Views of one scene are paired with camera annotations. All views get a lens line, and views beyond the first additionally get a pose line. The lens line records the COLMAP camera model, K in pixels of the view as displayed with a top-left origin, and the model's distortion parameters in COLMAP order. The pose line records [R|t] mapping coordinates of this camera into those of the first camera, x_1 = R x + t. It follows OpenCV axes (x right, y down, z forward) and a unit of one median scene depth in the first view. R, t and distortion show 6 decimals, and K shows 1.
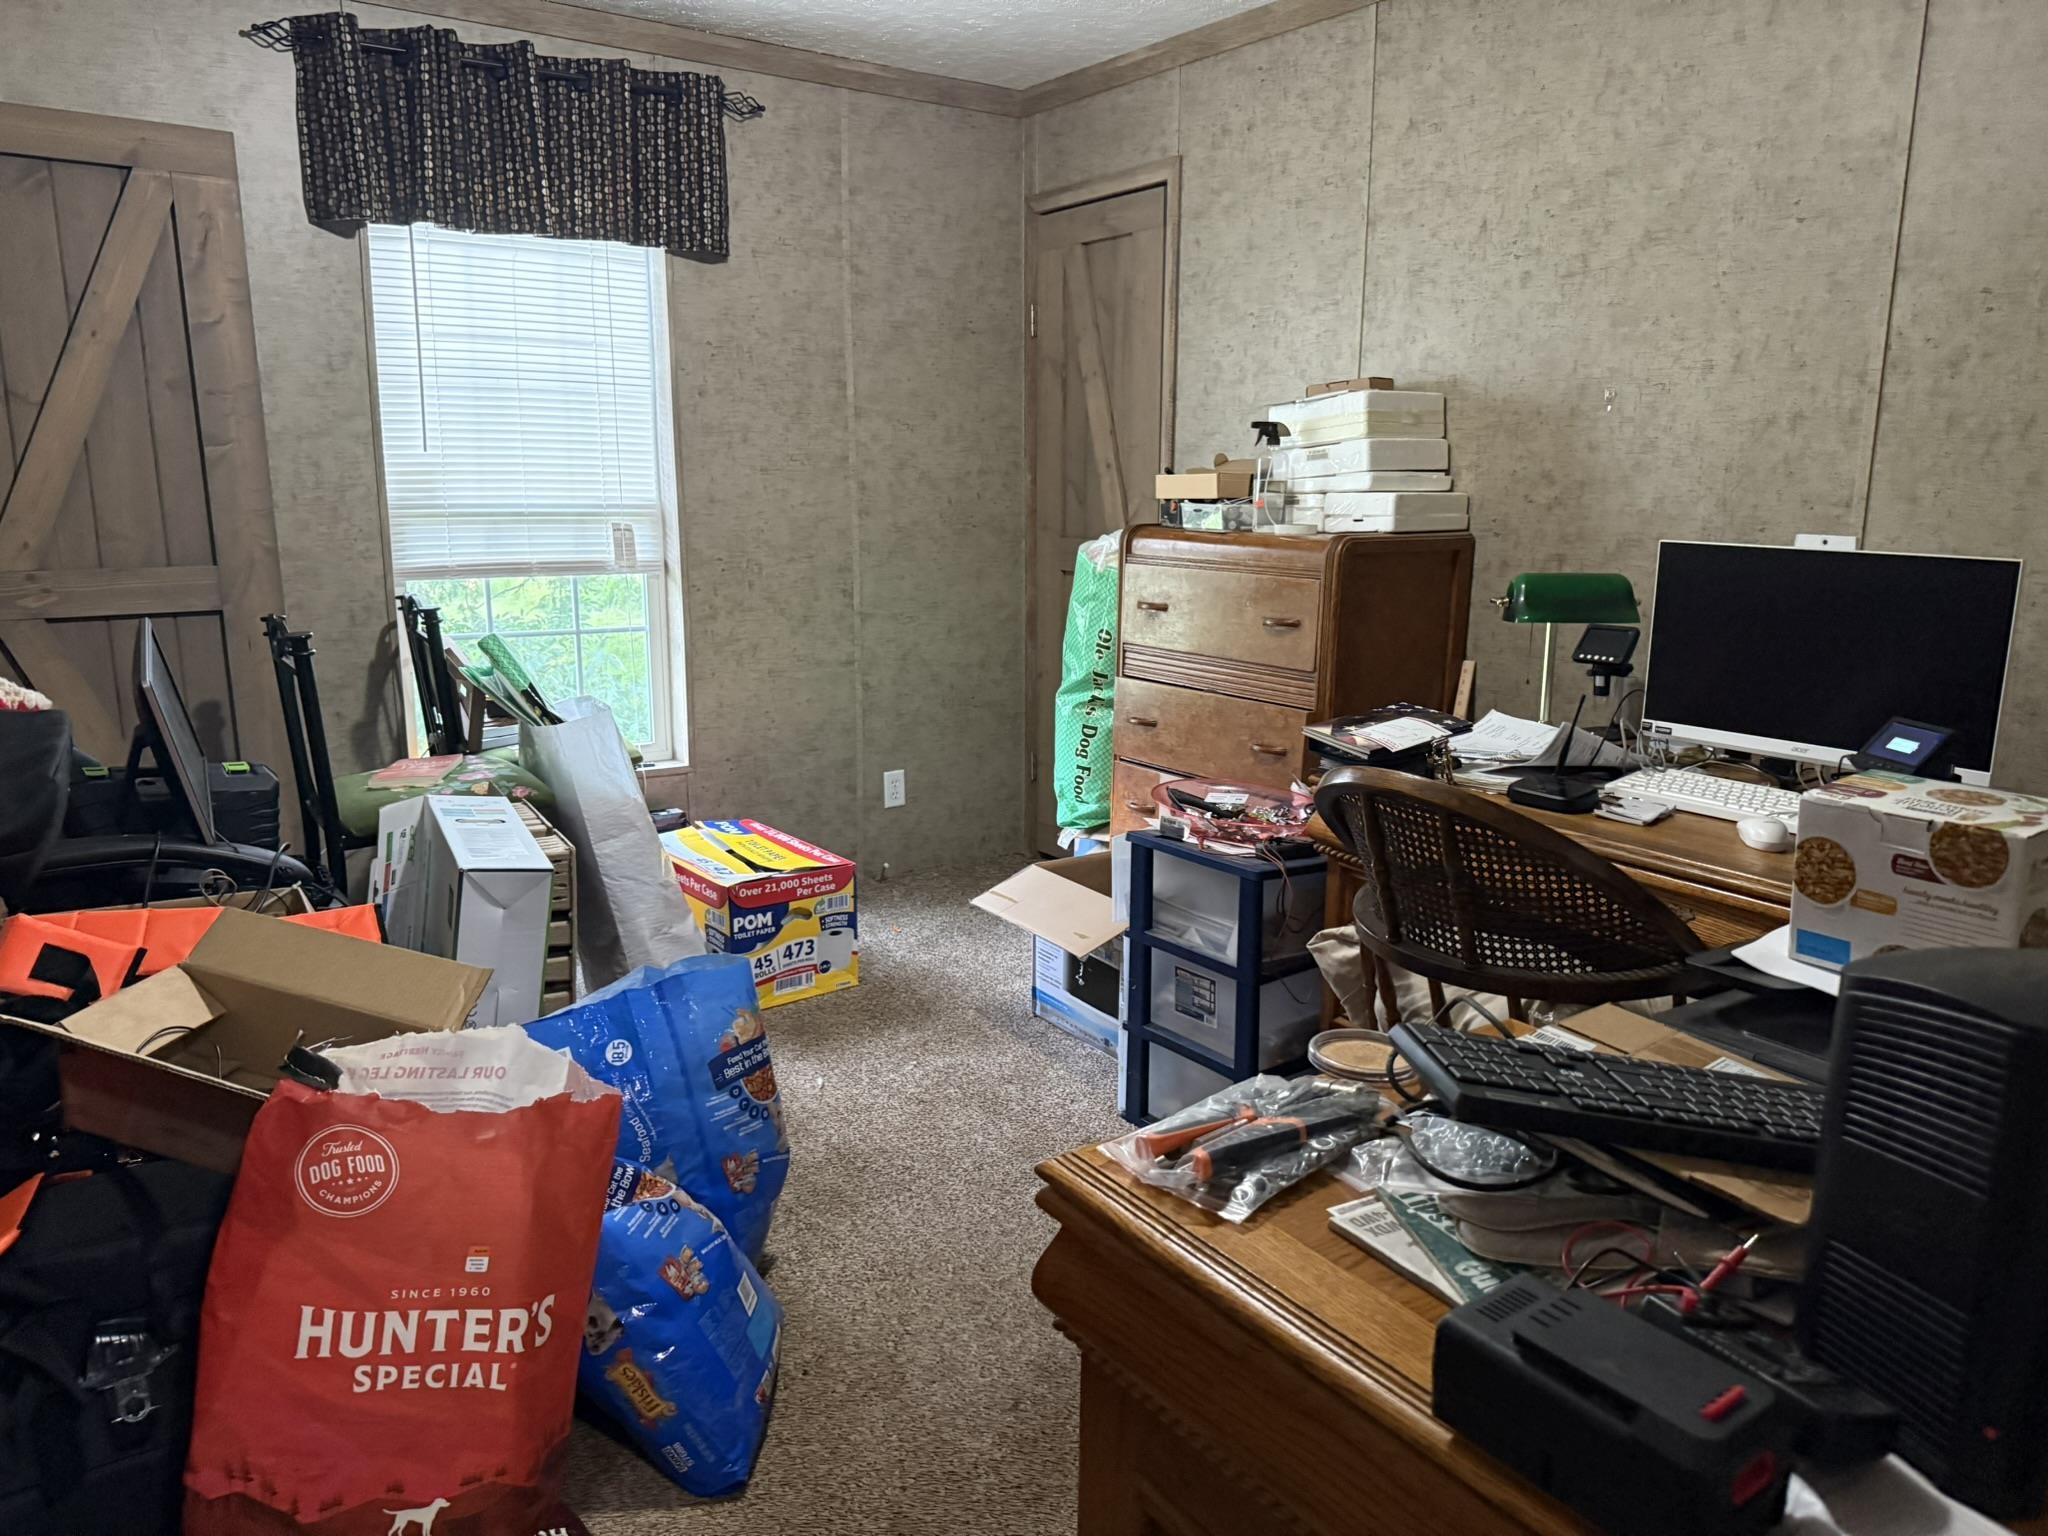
lens RADIAL K [[1420.2, 0, 1025.9], [0, 1420.2, 765.2], [0, 0, 1]] dist [-0.006085, -0.003034]
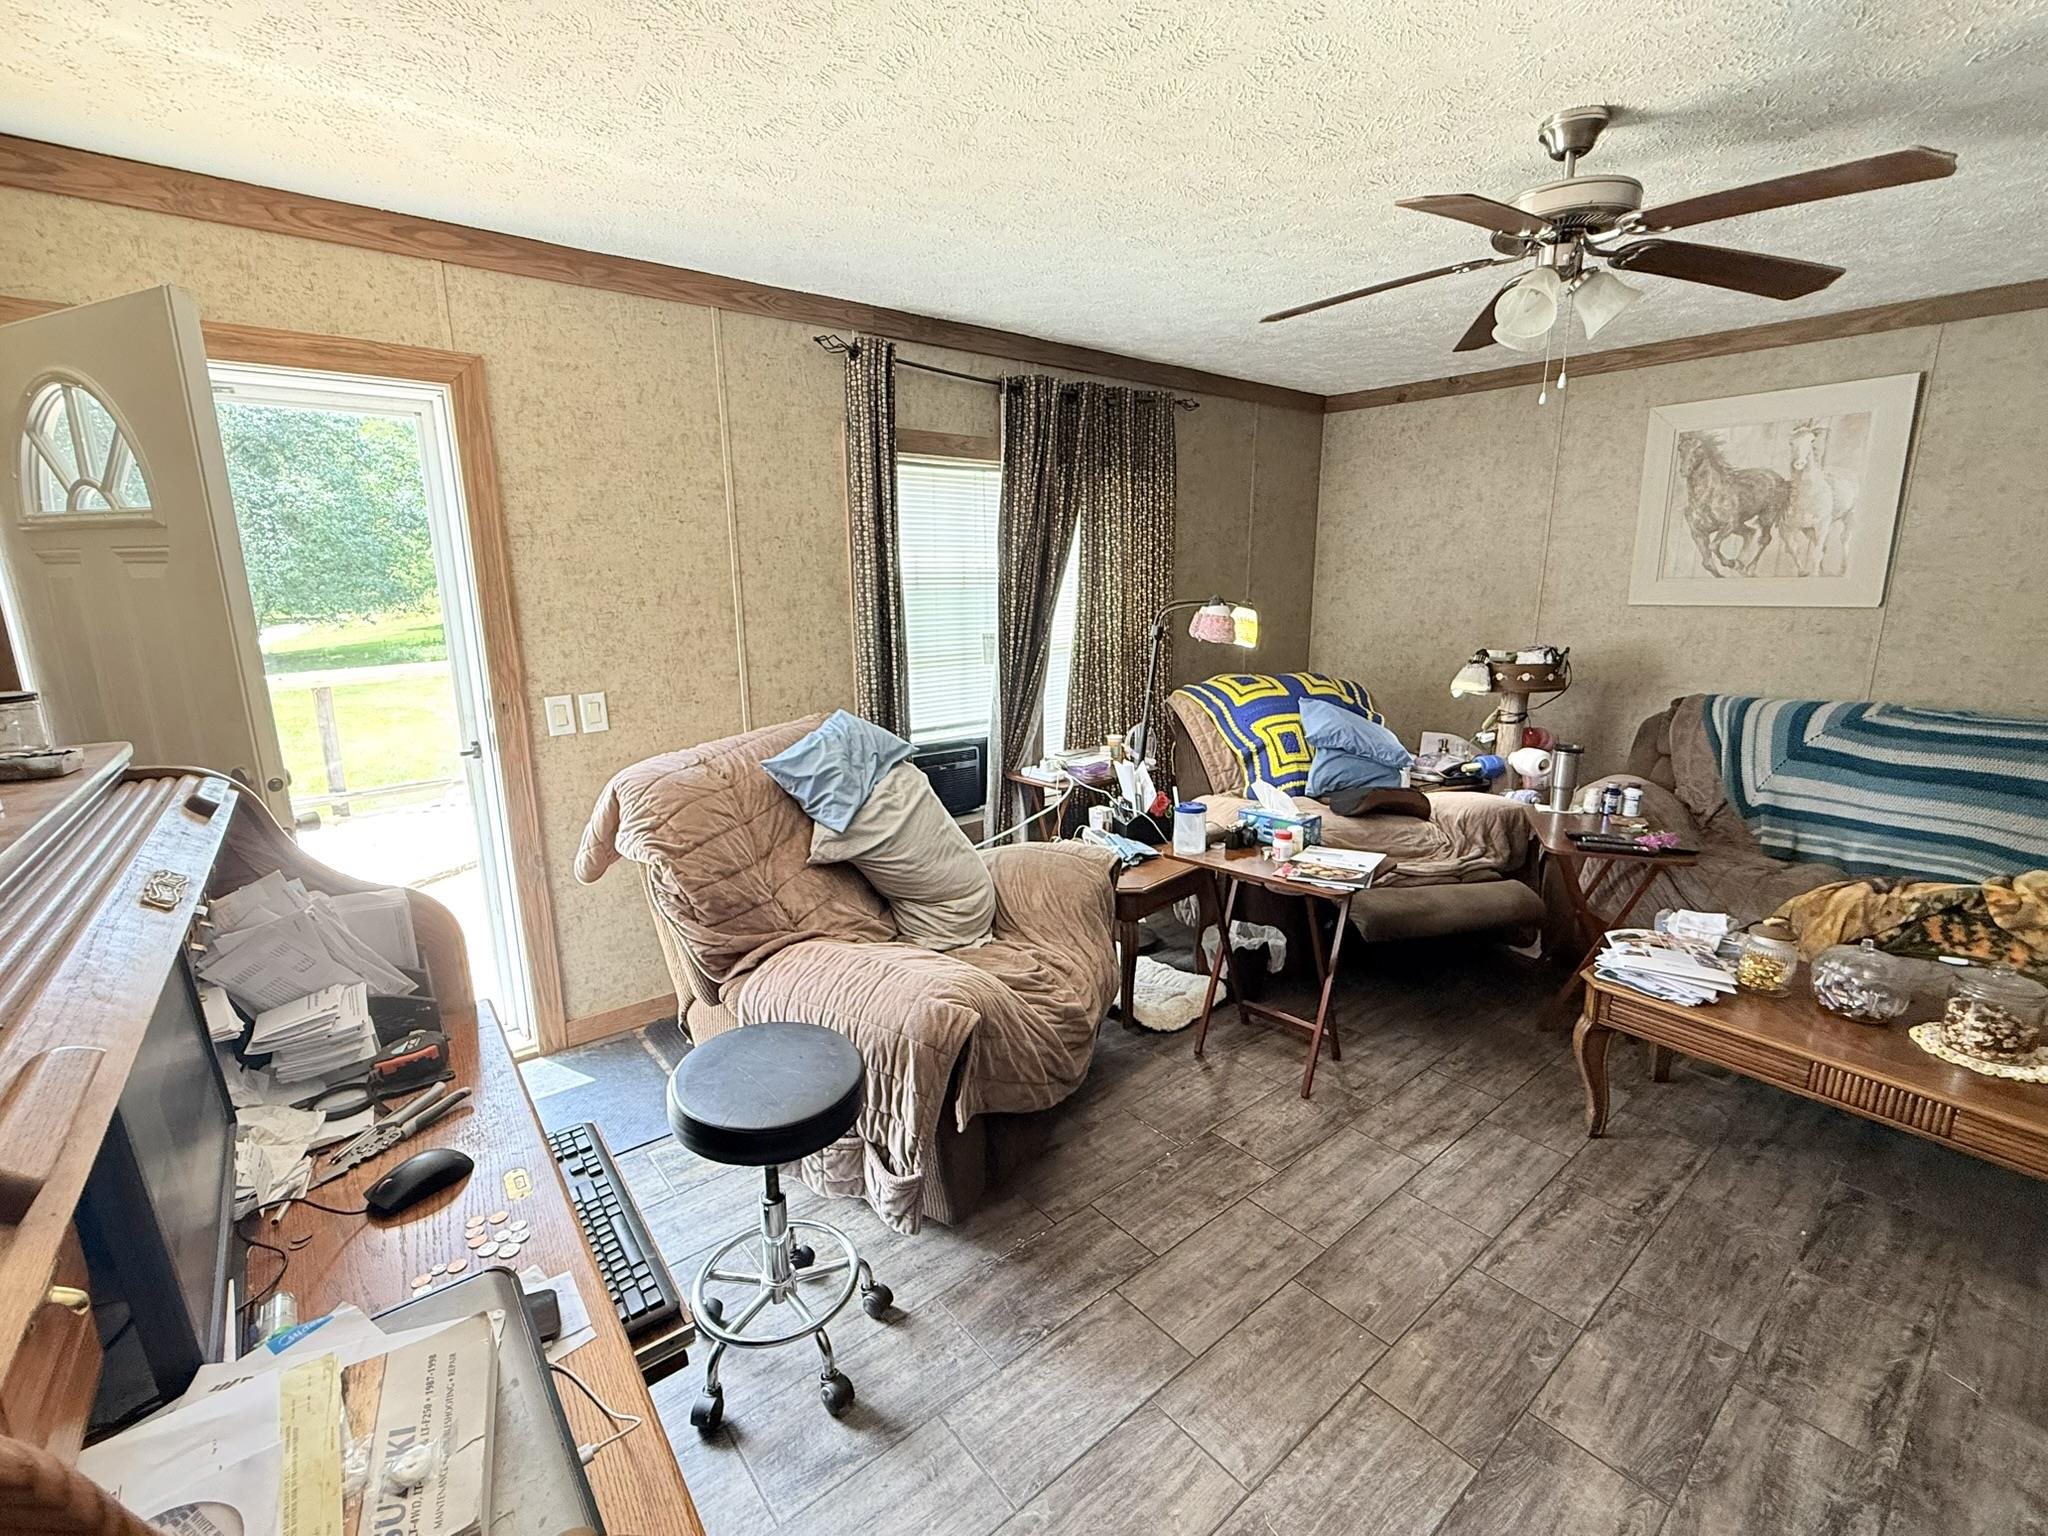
lens RADIAL K [[881.9, 0, 1026.8], [0, 881.9, 767.5], [0, 0, 1]] dist [-0.000445, 0.000108]
pose [[-0.062339, -0.224392, 0.972503, -0.566068], [0.217714, 0.947875, 0.232666, -0.230845], [-0.974020, 0.226231, -0.010236, 0.594008]]
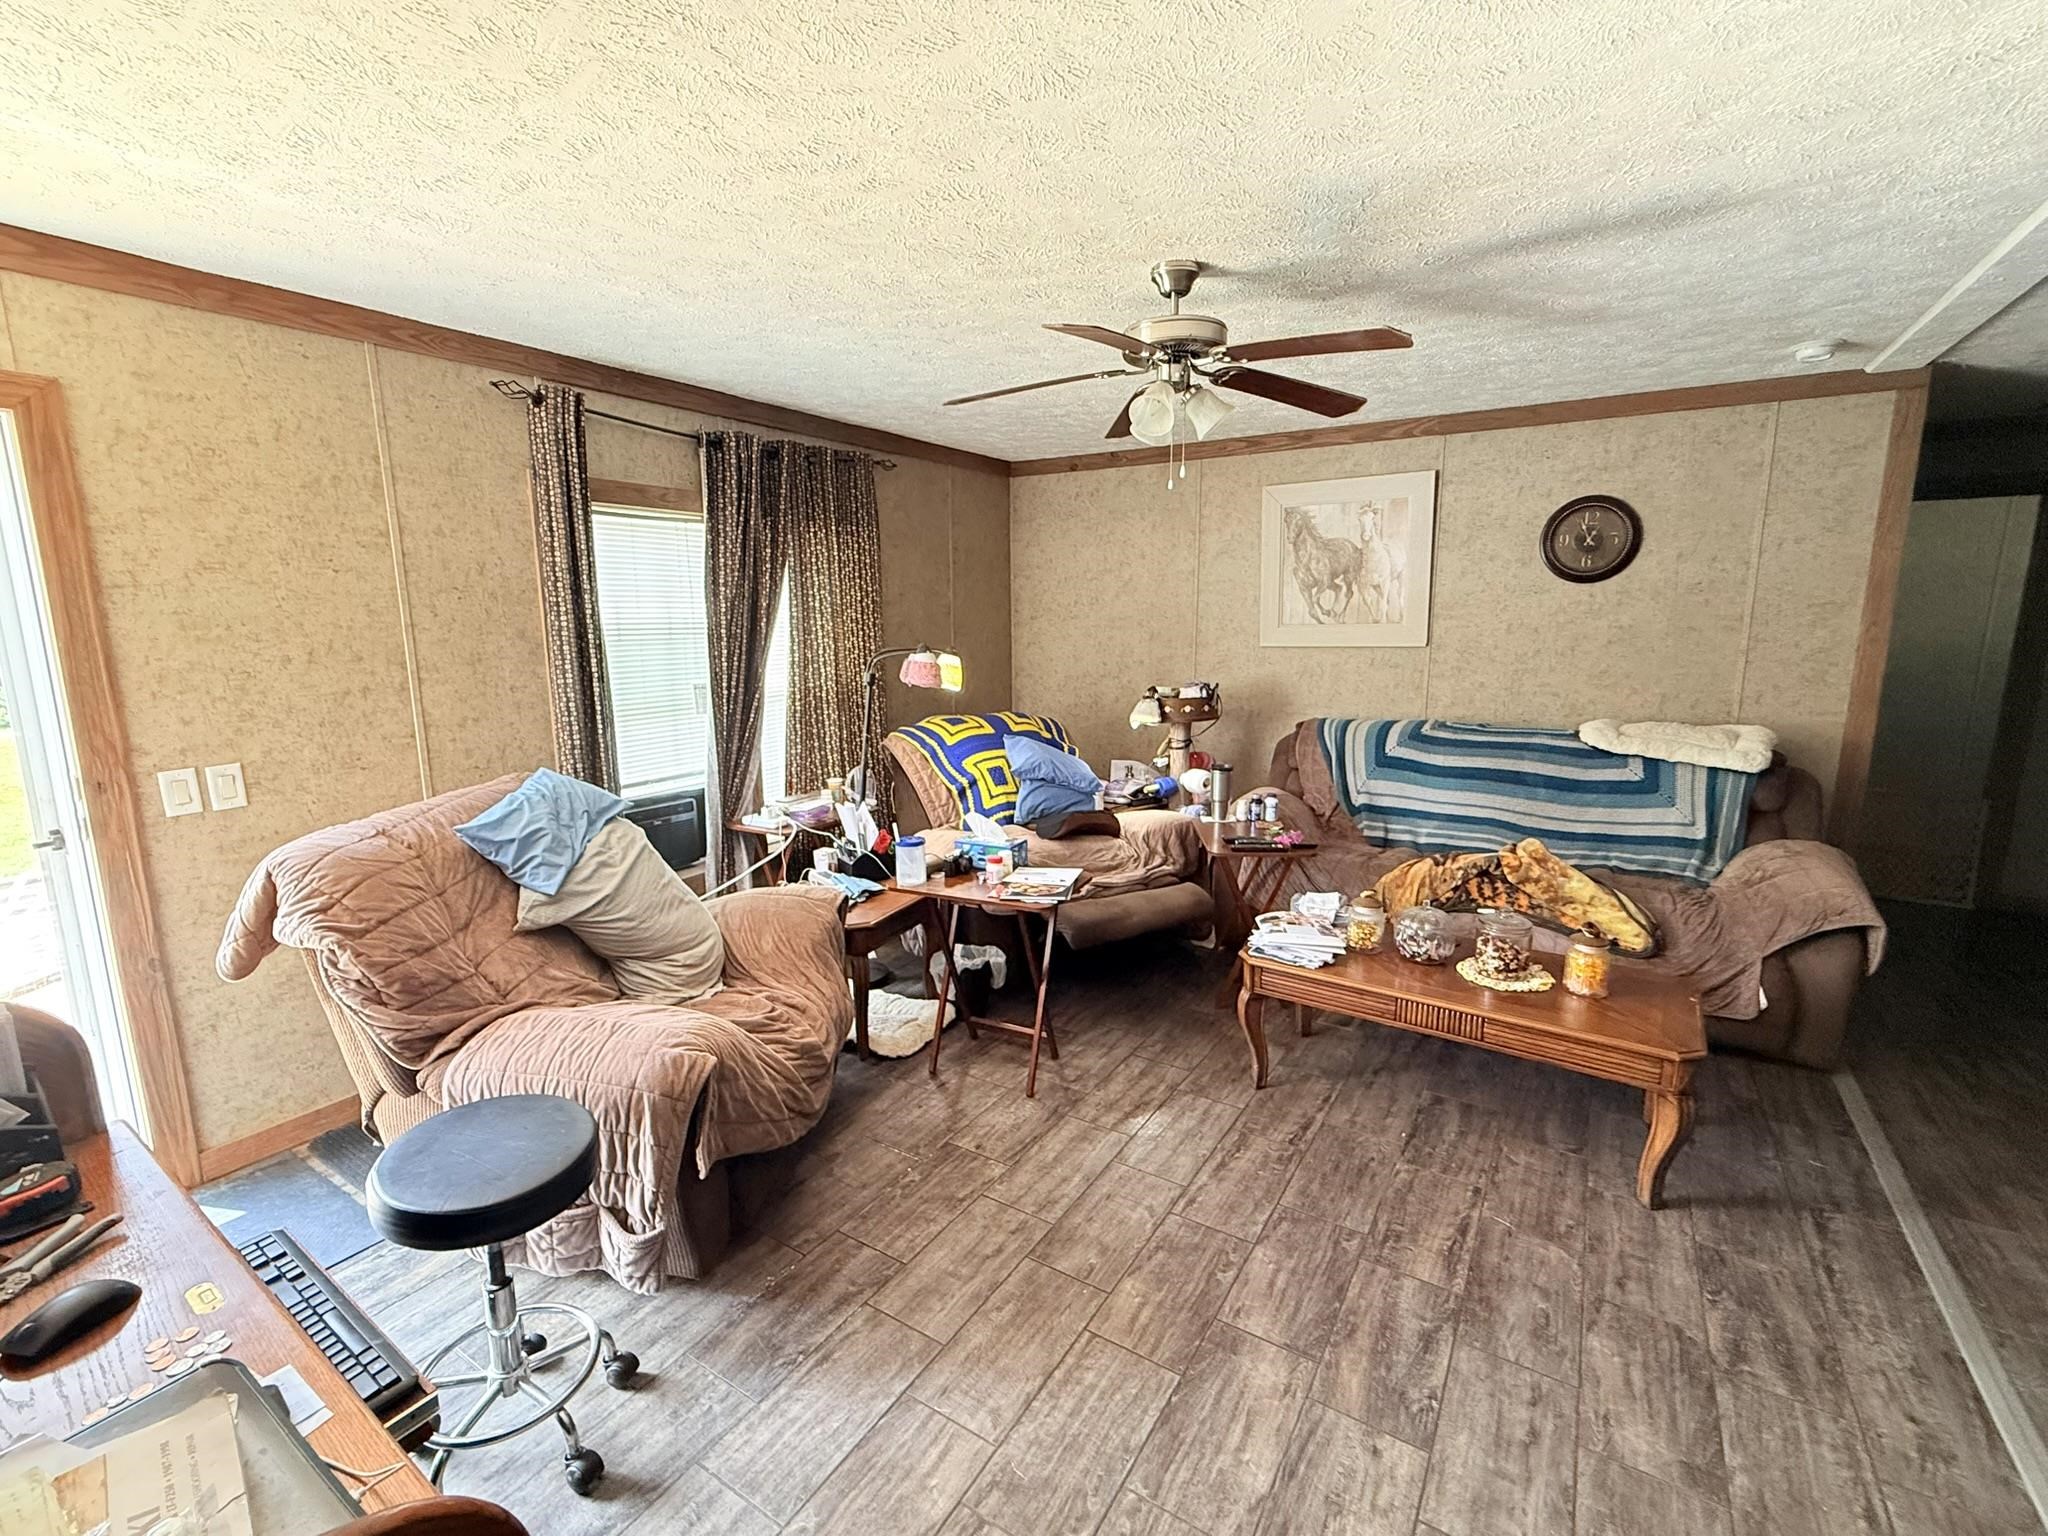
lens RADIAL K [[881.9, 0, 1016.5], [0, 881.9, 769.5], [0, 0, 1]] dist [-0.000445, 0.000108]
pose [[-0.360984, -0.168220, 0.917275, -0.625881], [0.203403, 0.945713, 0.253483, -0.241948], [-0.910120, 0.278080, -0.307171, 0.600192]]
